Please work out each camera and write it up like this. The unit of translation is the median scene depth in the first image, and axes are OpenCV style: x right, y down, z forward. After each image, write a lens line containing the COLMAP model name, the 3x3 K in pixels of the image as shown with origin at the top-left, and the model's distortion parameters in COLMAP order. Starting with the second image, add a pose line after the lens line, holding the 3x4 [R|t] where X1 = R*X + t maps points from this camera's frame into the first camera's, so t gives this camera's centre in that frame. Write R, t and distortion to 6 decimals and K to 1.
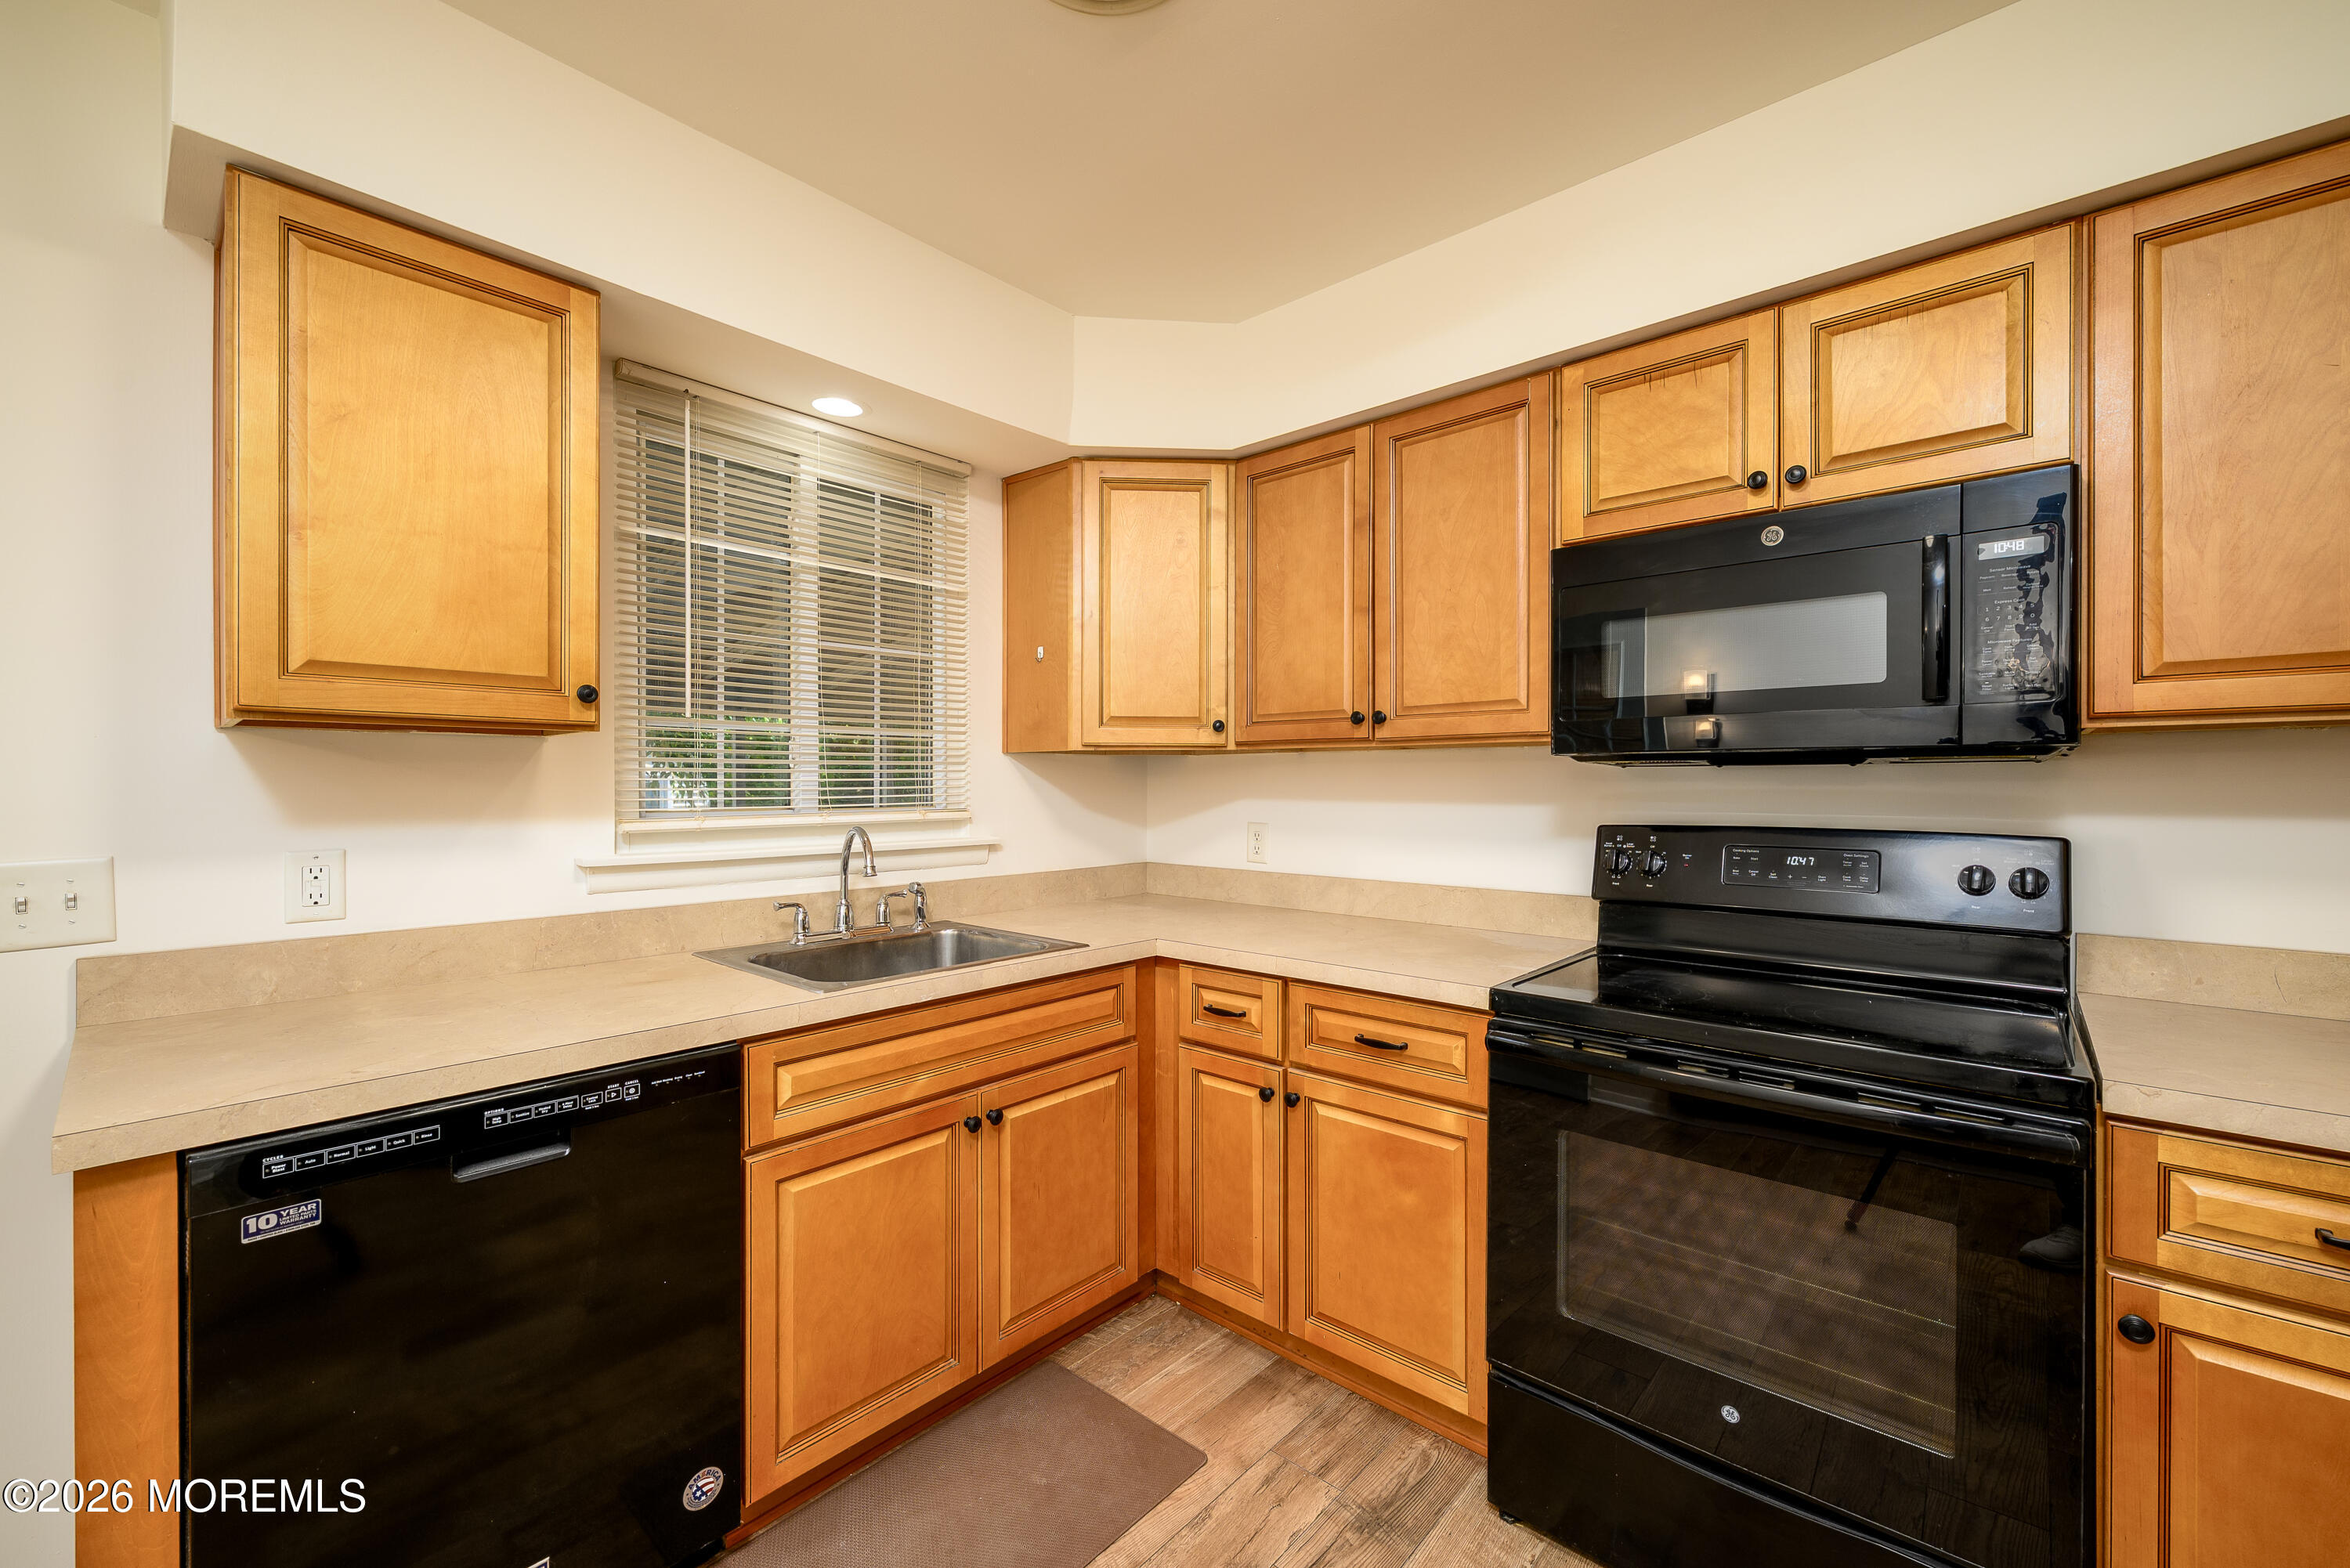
lens RADIAL K [[945.1, 0, 1175.0], [0, 945.1, 784.0], [0, 0, 1]] dist [-0.000551, 0.000167]
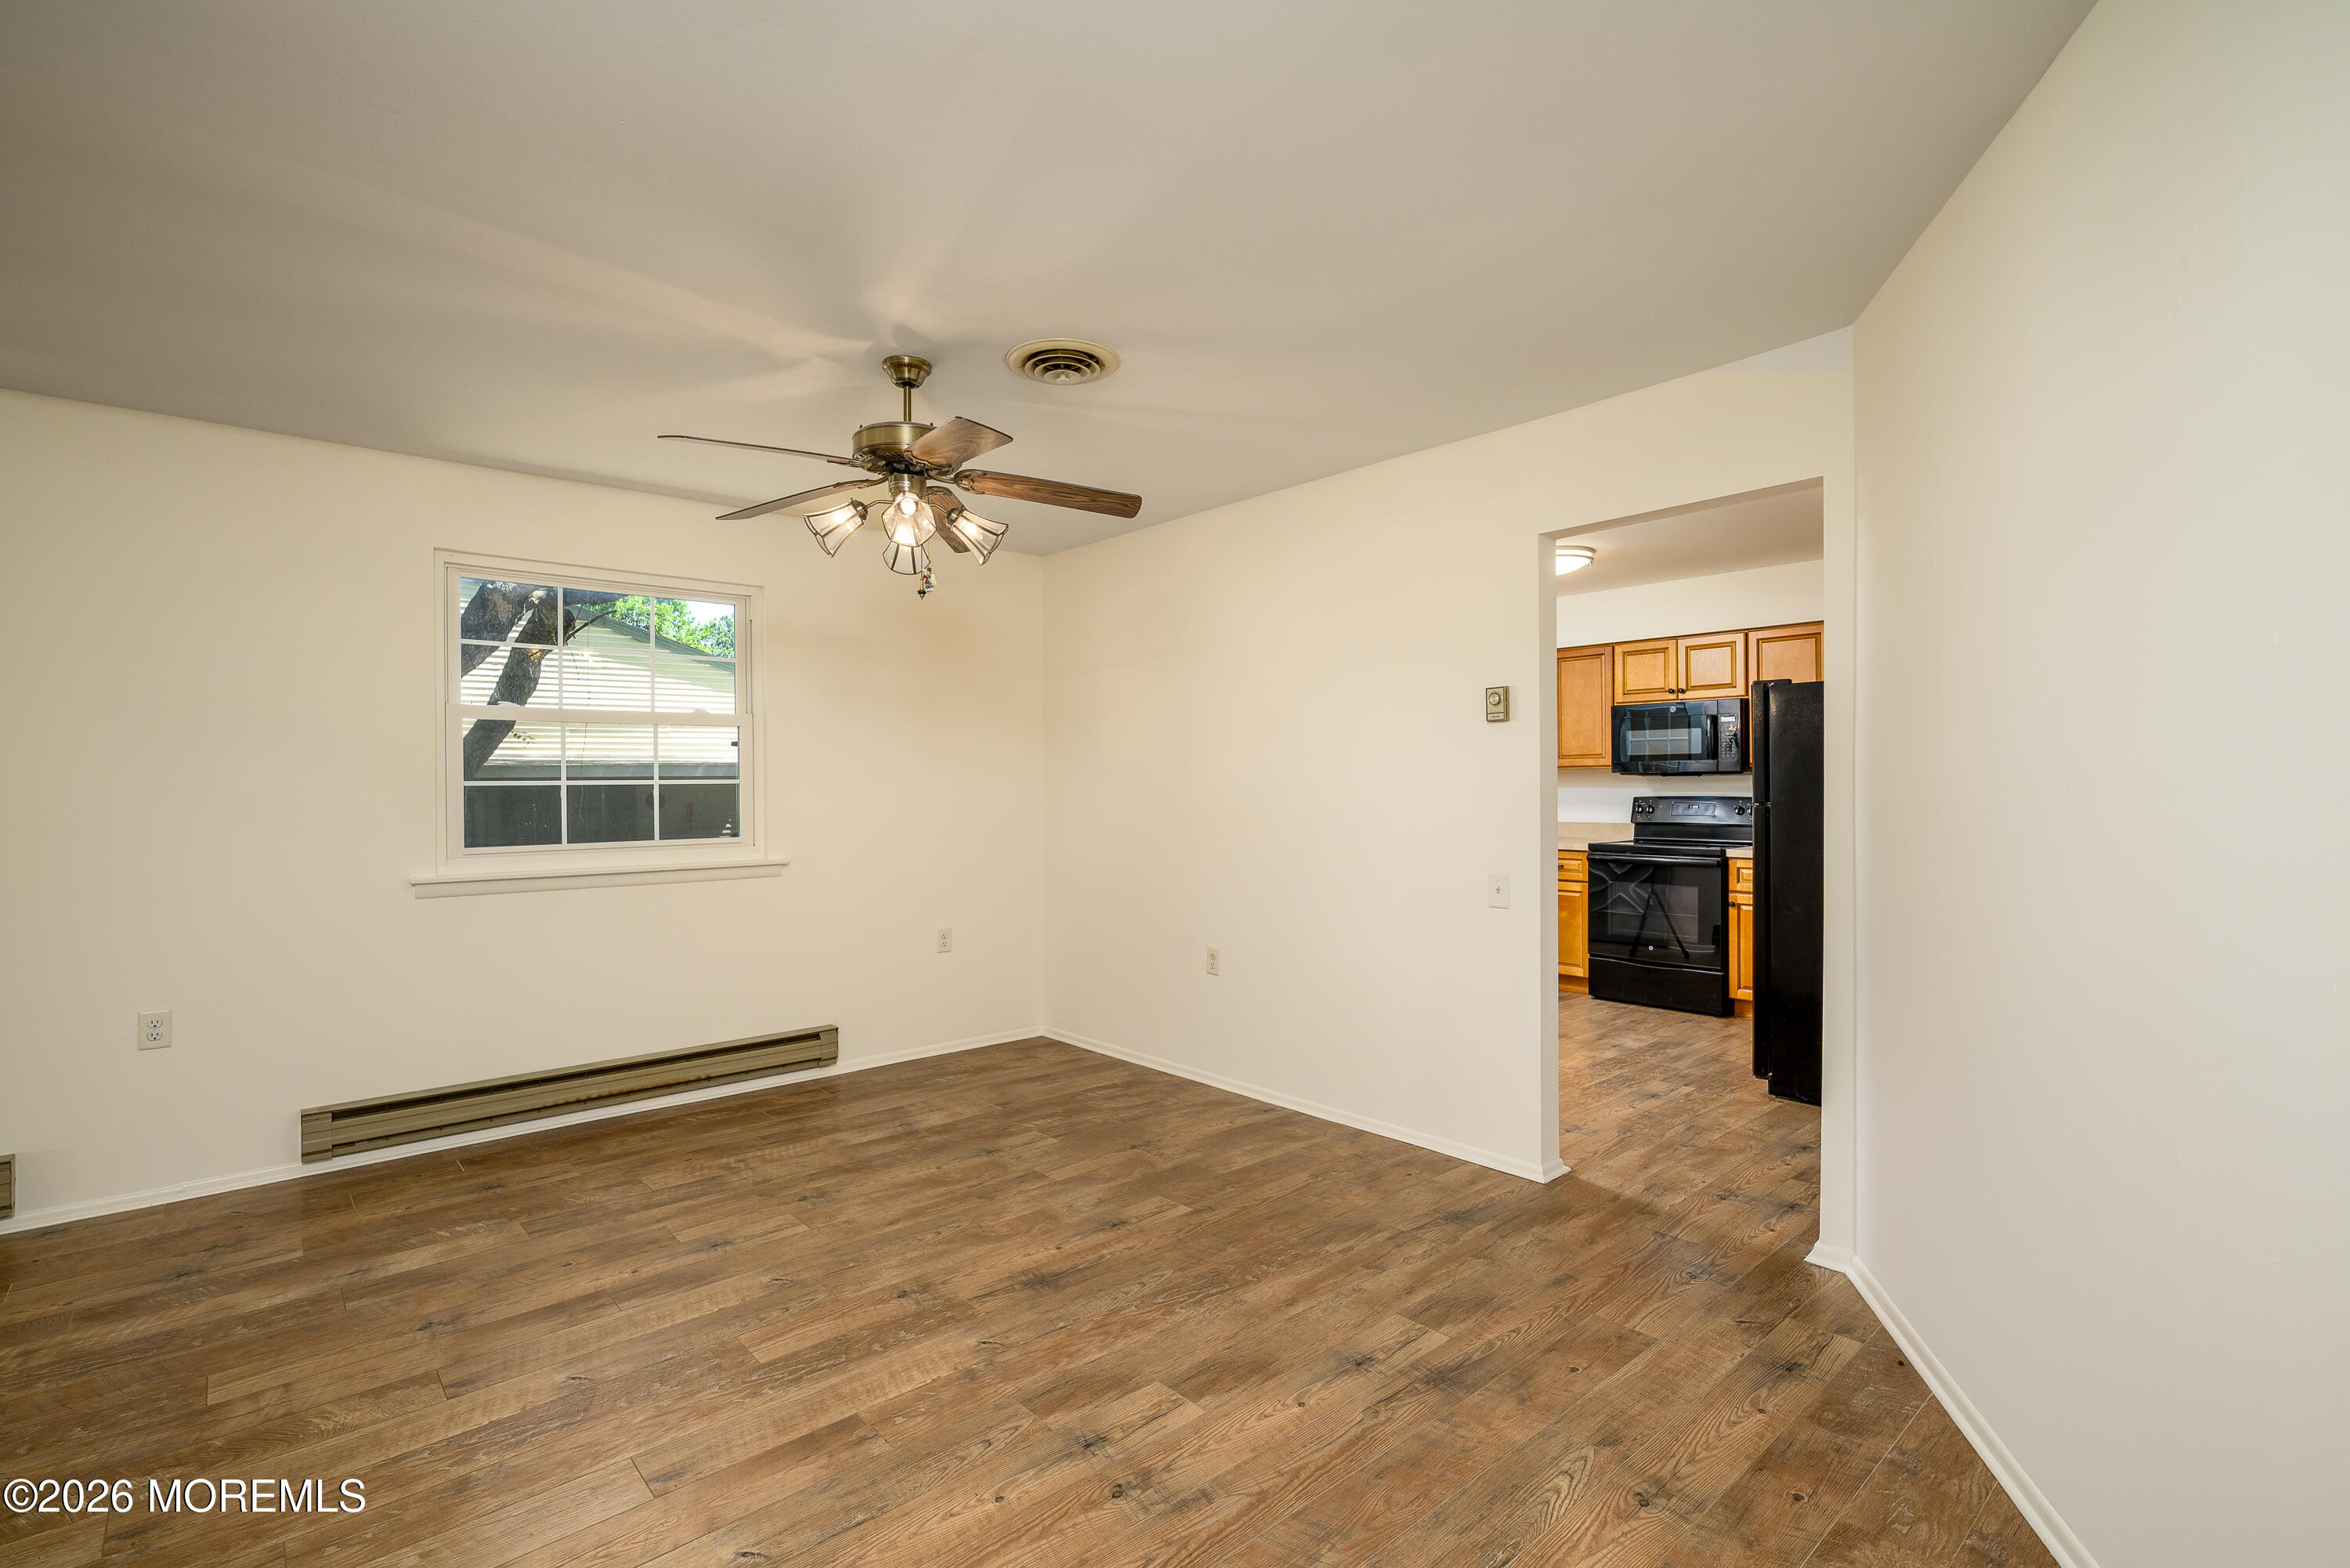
lens RADIAL K [[1081.4, 0, 1170.0], [0, 1081.4, 780.1], [0, 0, 1]] dist [-0.002129, 0.000058]
pose [[0.993562, -0.003489, -0.113239, -0.613777], [0.002654, 0.999968, -0.007526, 0.014442], [0.113261, 0.007177, 0.993539, -2.586346]]
